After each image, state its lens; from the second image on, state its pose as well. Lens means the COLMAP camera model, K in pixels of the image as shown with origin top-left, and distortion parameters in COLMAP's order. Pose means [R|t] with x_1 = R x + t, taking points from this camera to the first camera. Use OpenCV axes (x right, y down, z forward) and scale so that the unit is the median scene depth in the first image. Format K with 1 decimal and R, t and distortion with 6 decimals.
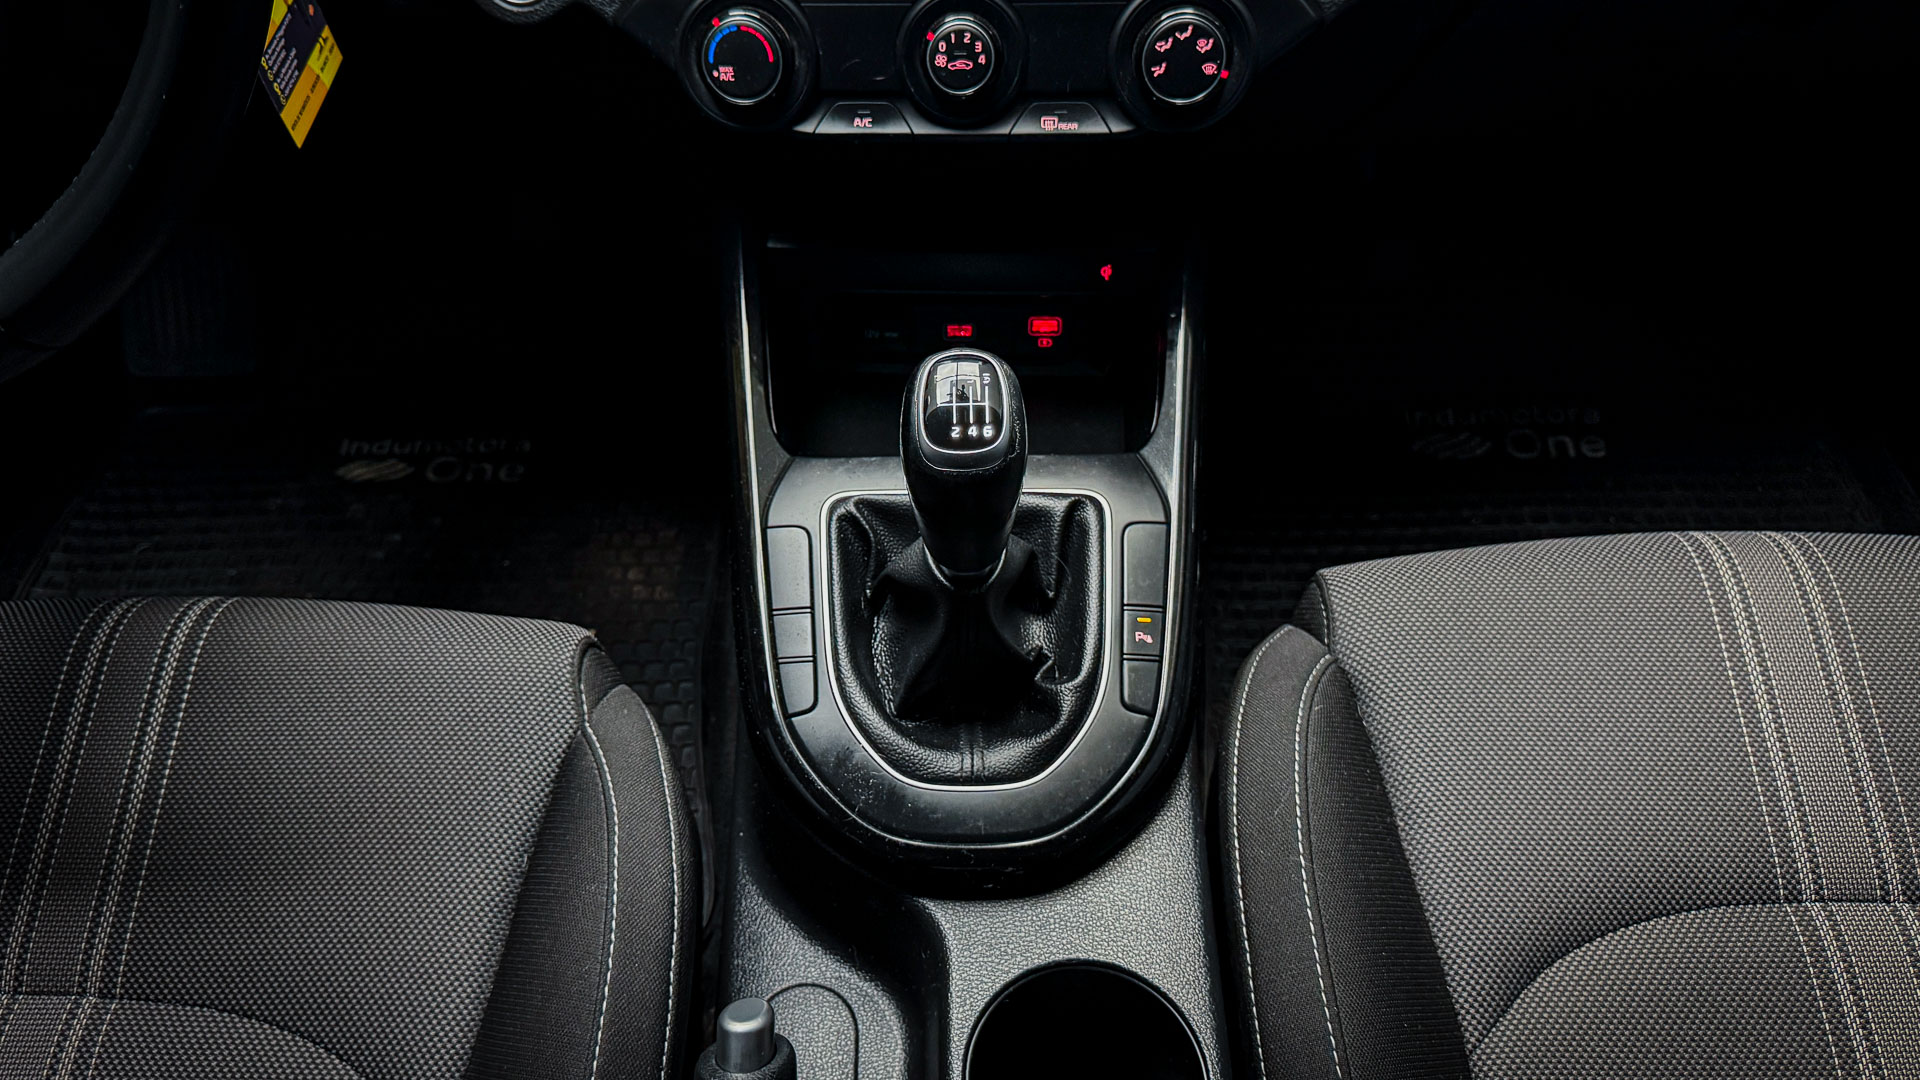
lens RADIAL K [[1442.2, 0, 919.0], [0, 1442.2, 549.8], [0, 0, 1]] dist [0.117604, -0.208566]
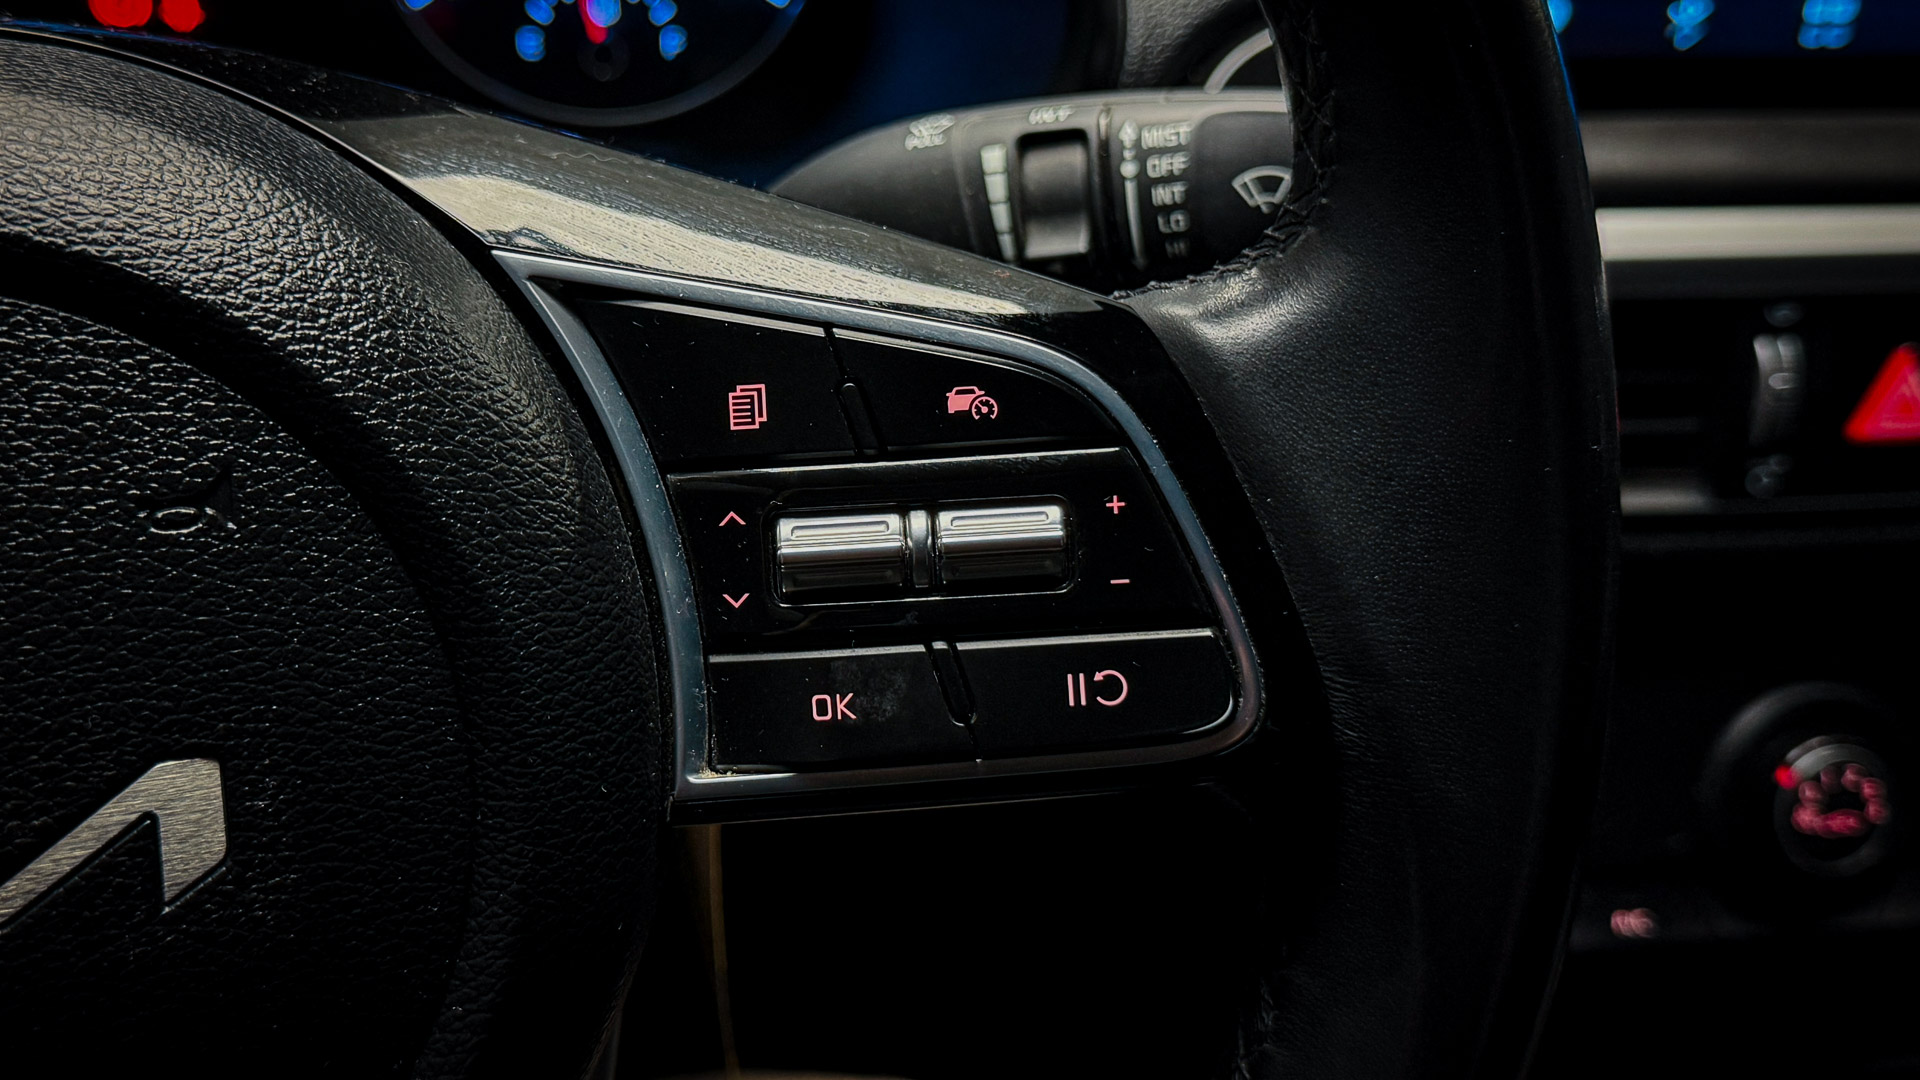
lens RADIAL K [[2286.7, 0, 825.3], [0, 2286.7, 541.0], [0, 0, 1]] dist [0.024374, 0.003925]
pose [[0.976786, -0.045677, 0.209293, -0.504225], [0.105333, 0.953147, -0.283576, -0.219199], [-0.186534, 0.299038, 0.935832, 0.216908]]
